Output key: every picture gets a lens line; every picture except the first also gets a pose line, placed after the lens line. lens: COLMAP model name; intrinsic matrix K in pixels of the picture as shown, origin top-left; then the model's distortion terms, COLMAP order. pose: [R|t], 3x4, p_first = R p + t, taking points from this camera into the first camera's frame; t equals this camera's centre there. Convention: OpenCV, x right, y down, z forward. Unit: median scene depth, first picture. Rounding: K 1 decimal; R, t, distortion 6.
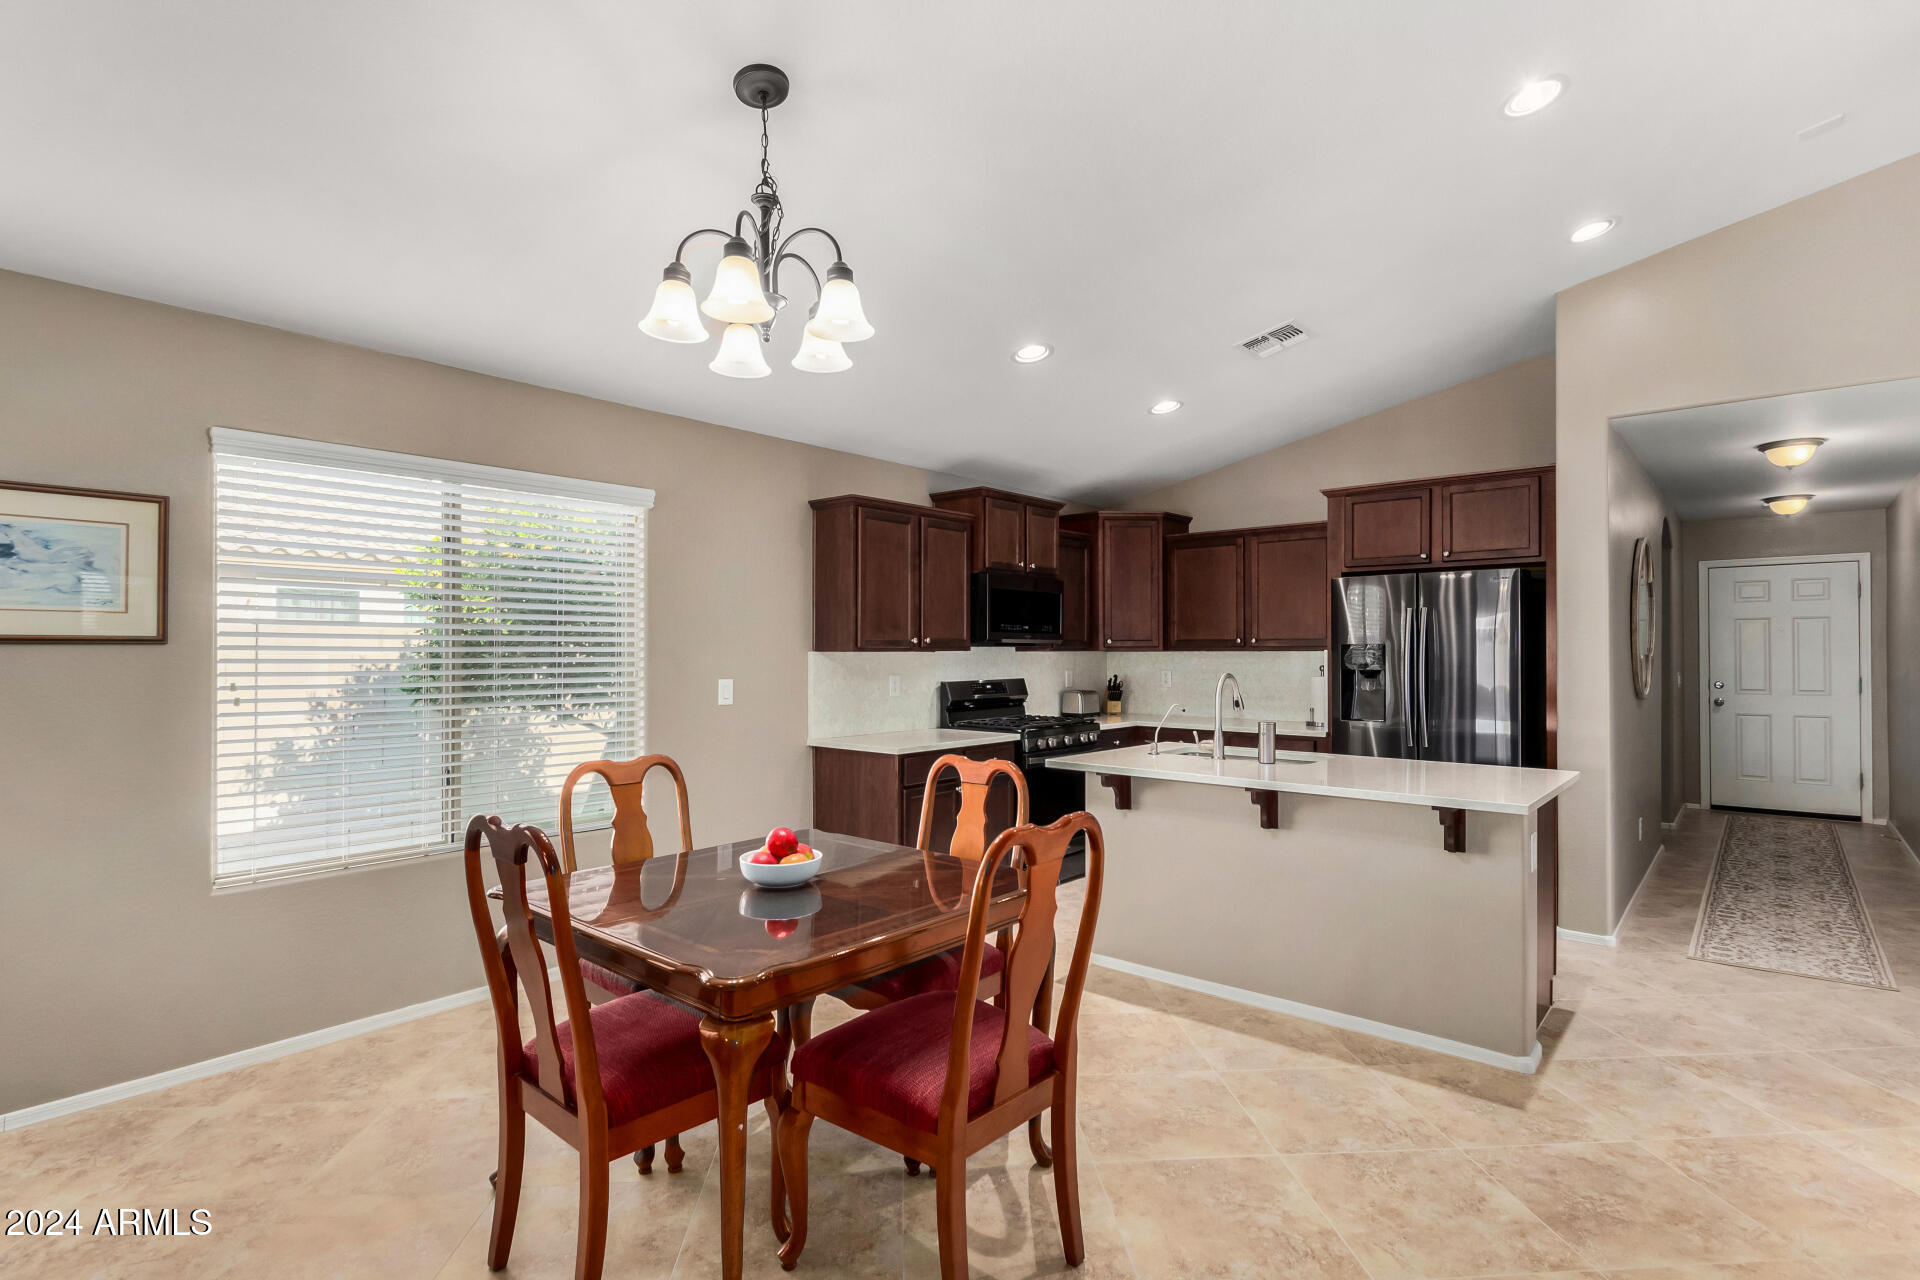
lens RADIAL K [[926.3, 0, 978.1], [0, 926.3, 644.6], [0, 0, 1]] dist [0.005770, -0.000538]
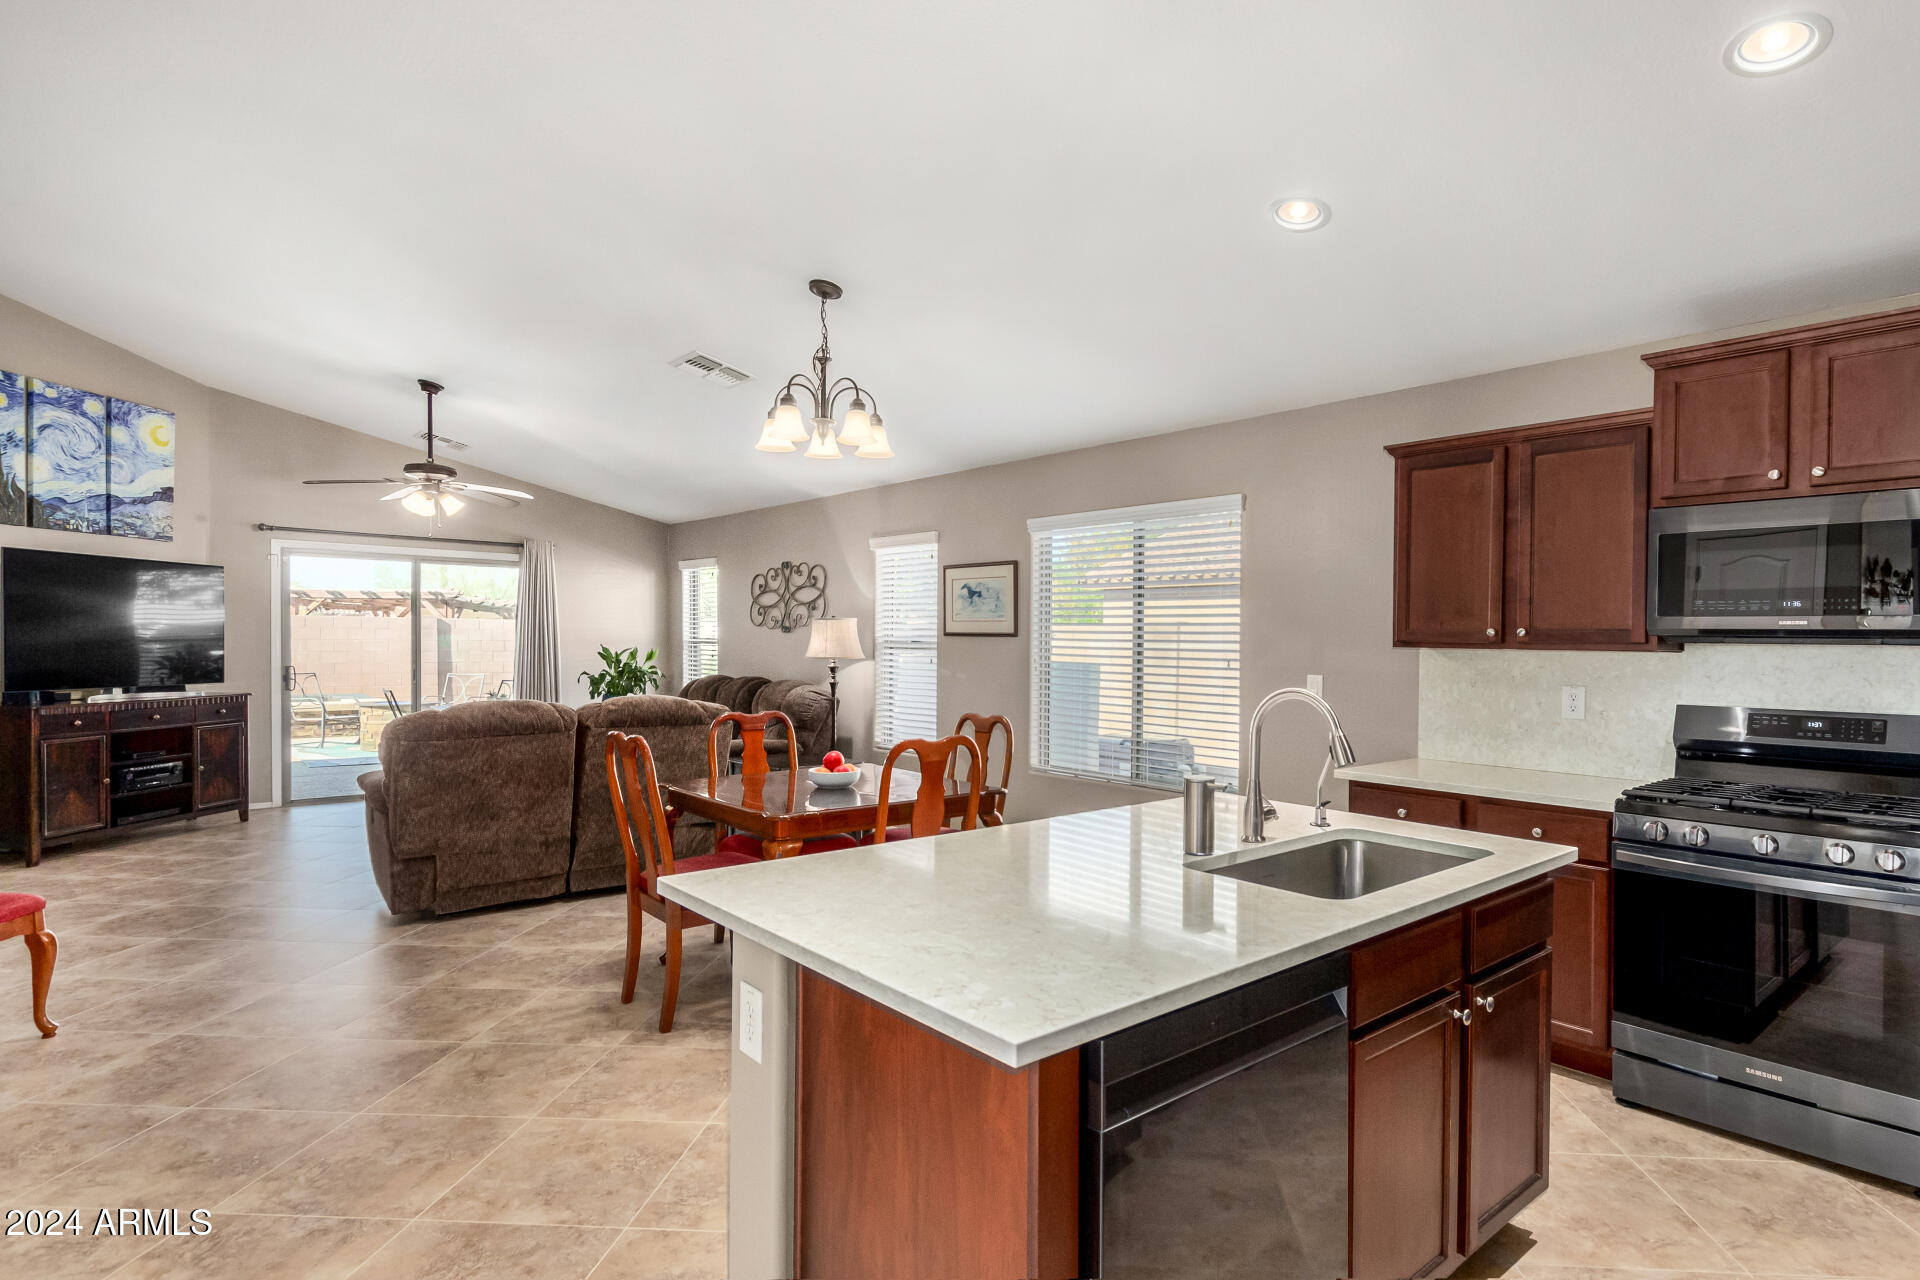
lens RADIAL K [[975.0, 0, 976.9], [0, 975.0, 646.8], [0, 0, 1]] dist [0.004617, 0.000572]
pose [[-0.144888, 0.001071, -0.989448, 1.144724], [-0.011959, 0.999924, 0.002833, 0.014936], [0.989376, 0.012244, -0.144864, 1.225895]]
